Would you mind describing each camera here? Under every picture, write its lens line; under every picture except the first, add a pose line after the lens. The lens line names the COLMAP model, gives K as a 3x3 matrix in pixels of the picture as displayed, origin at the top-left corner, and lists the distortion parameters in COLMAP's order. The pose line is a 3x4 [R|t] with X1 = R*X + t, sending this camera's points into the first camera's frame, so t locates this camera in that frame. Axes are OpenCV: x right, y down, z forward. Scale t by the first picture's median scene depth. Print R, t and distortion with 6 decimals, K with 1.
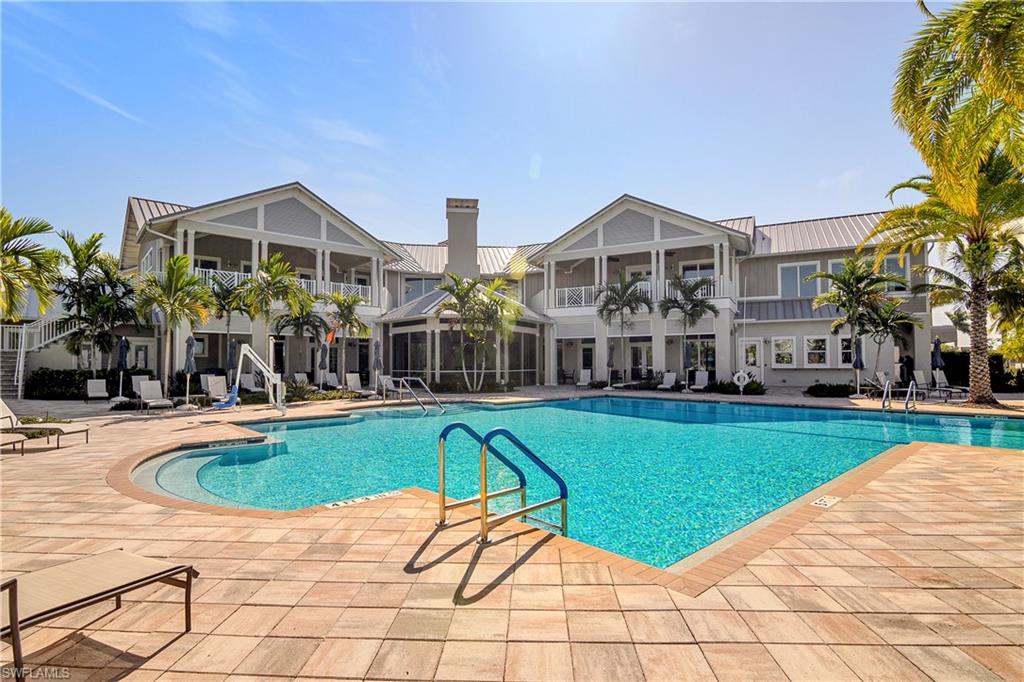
lens RADIAL K [[536.0, 0, 512.0], [0, 536.0, 341.0], [0, 0, 1]] dist [-0.000774, -0.000154]
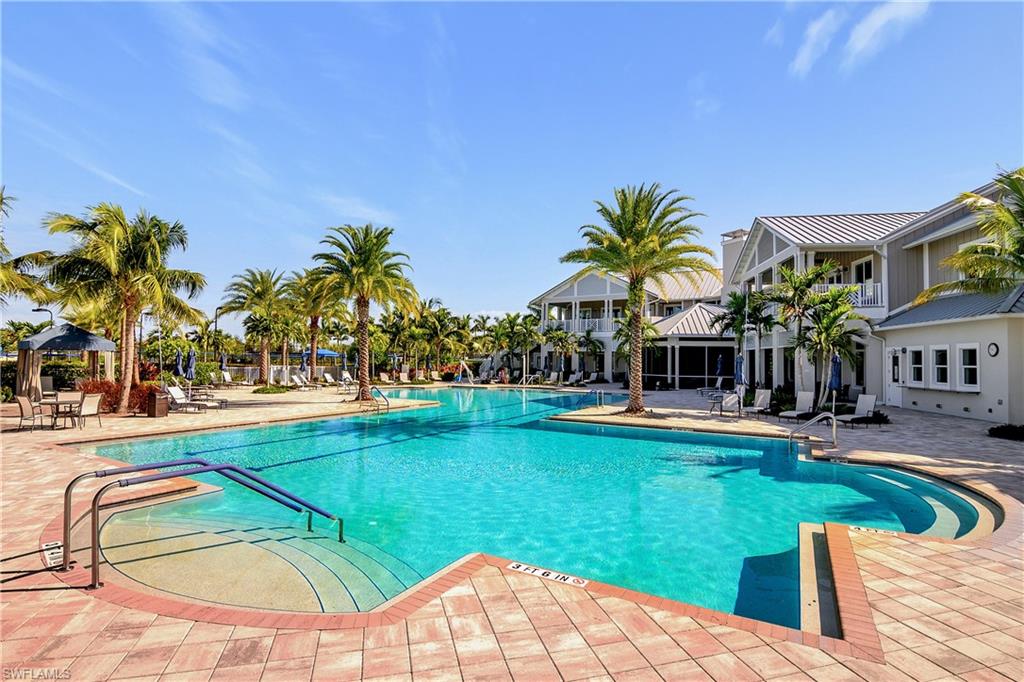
lens RADIAL K [[536.0, 0, 512.0], [0, 536.0, 341.0], [0, 0, 1]] dist [-0.000774, -0.000154]
pose [[0.274739, -0.026779, -0.961146, 1.058543], [0.008752, 0.999640, -0.025350, -0.001063], [0.961479, -0.001447, 0.274874, 0.236221]]
